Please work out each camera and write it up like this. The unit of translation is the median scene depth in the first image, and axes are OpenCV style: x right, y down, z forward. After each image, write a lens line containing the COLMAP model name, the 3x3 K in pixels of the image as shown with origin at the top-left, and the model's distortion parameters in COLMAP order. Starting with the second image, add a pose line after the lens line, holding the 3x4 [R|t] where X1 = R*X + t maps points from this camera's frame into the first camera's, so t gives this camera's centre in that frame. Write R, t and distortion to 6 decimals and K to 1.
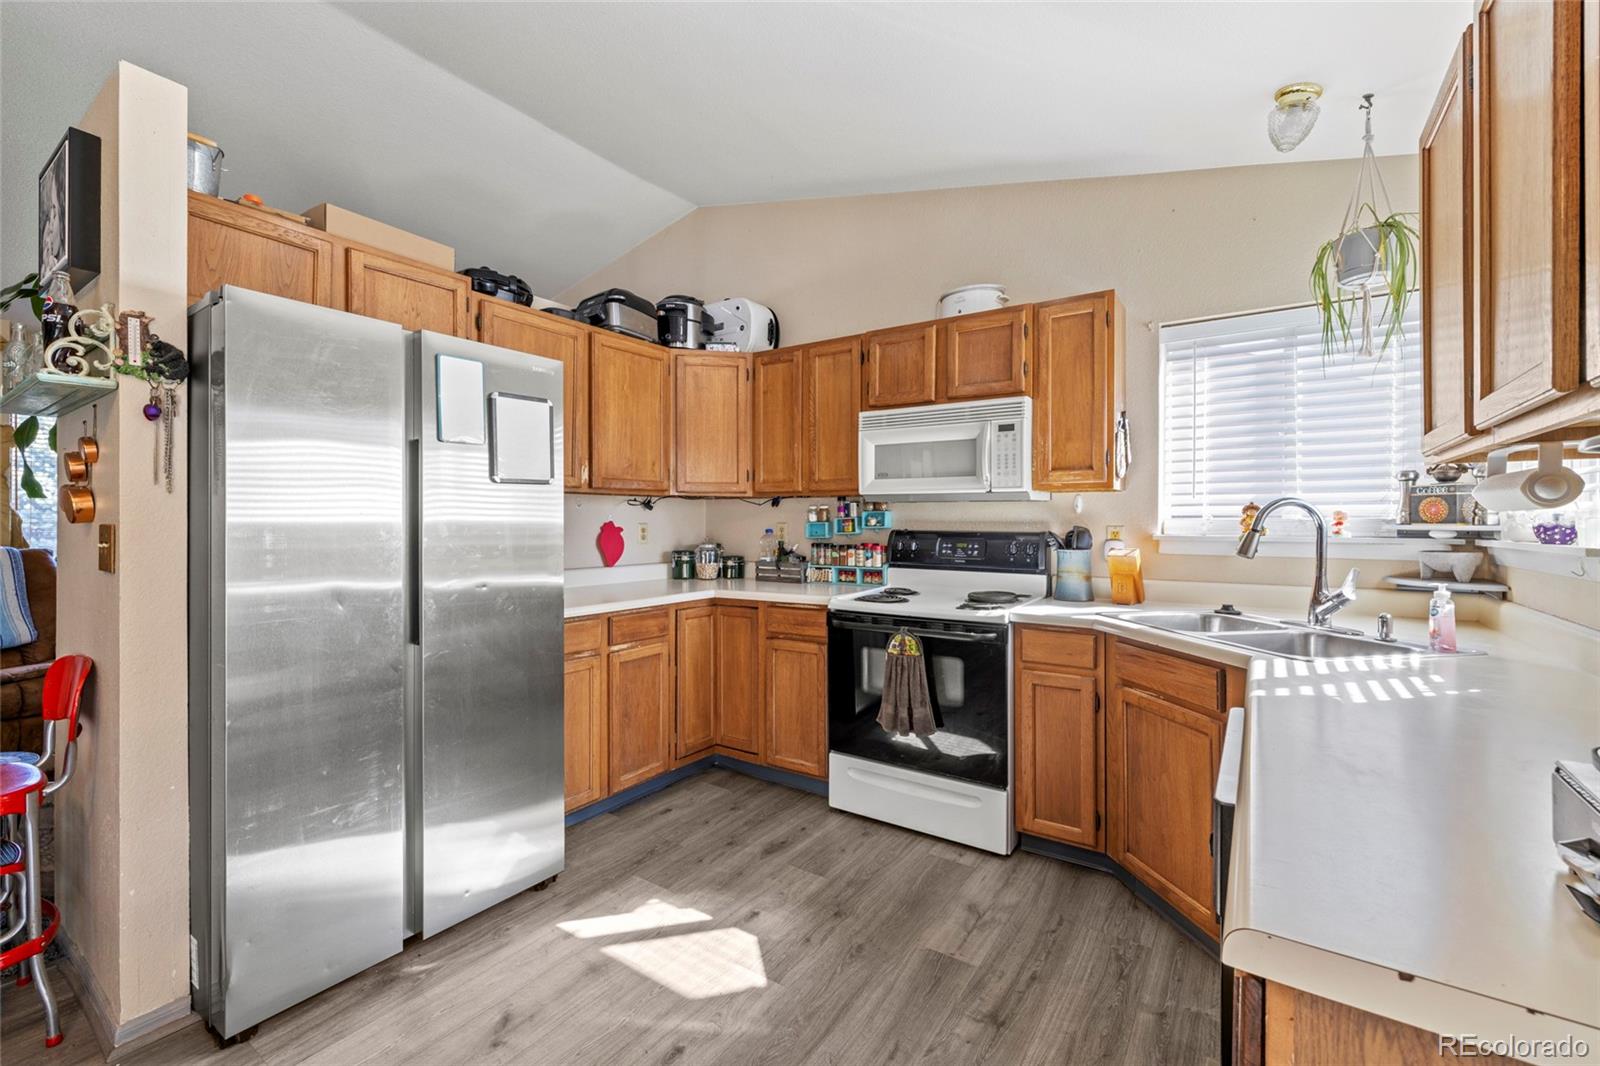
lens RADIAL K [[674.0, 0, 798.0], [0, 674.0, 515.2], [0, 0, 1]] dist [-0.001108, 0.000974]
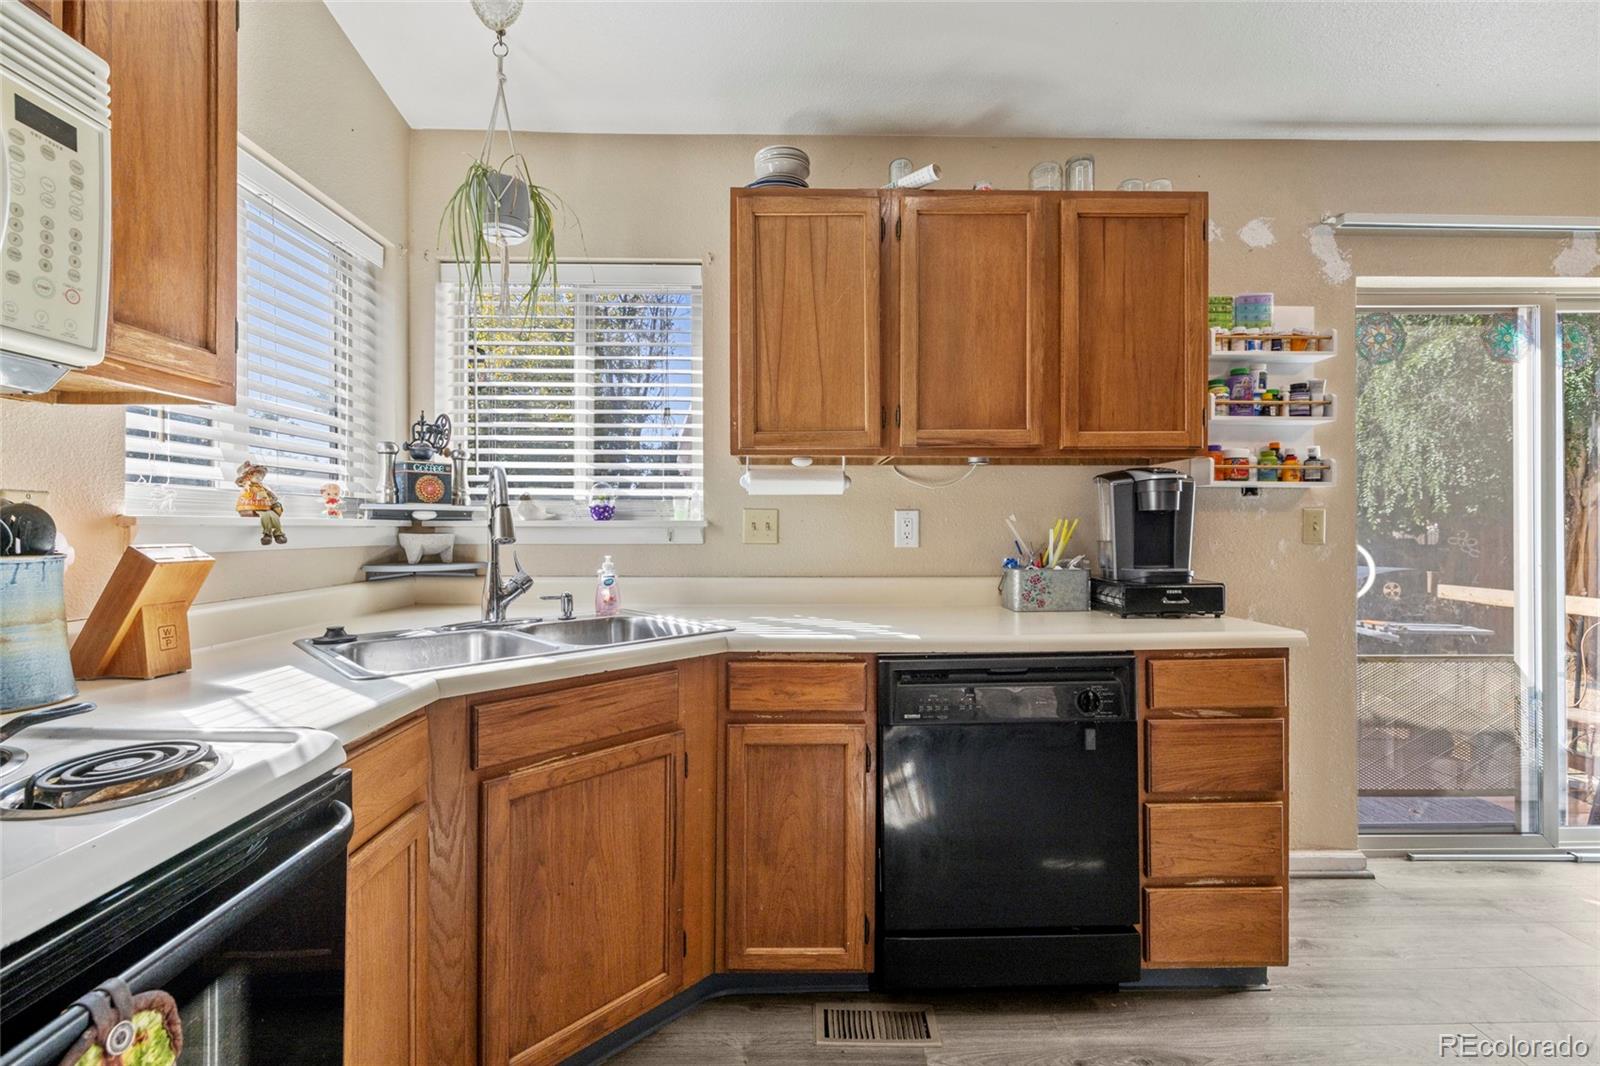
lens RADIAL K [[674.0, 0, 798.0], [0, 674.0, 515.2], [0, 0, 1]] dist [-0.001108, 0.000974]
pose [[-0.596624, 0.010594, 0.802451, -0.121247], [-0.009955, 0.999738, -0.020601, 0.042533], [-0.802459, -0.020279, -0.596362, 1.132336]]
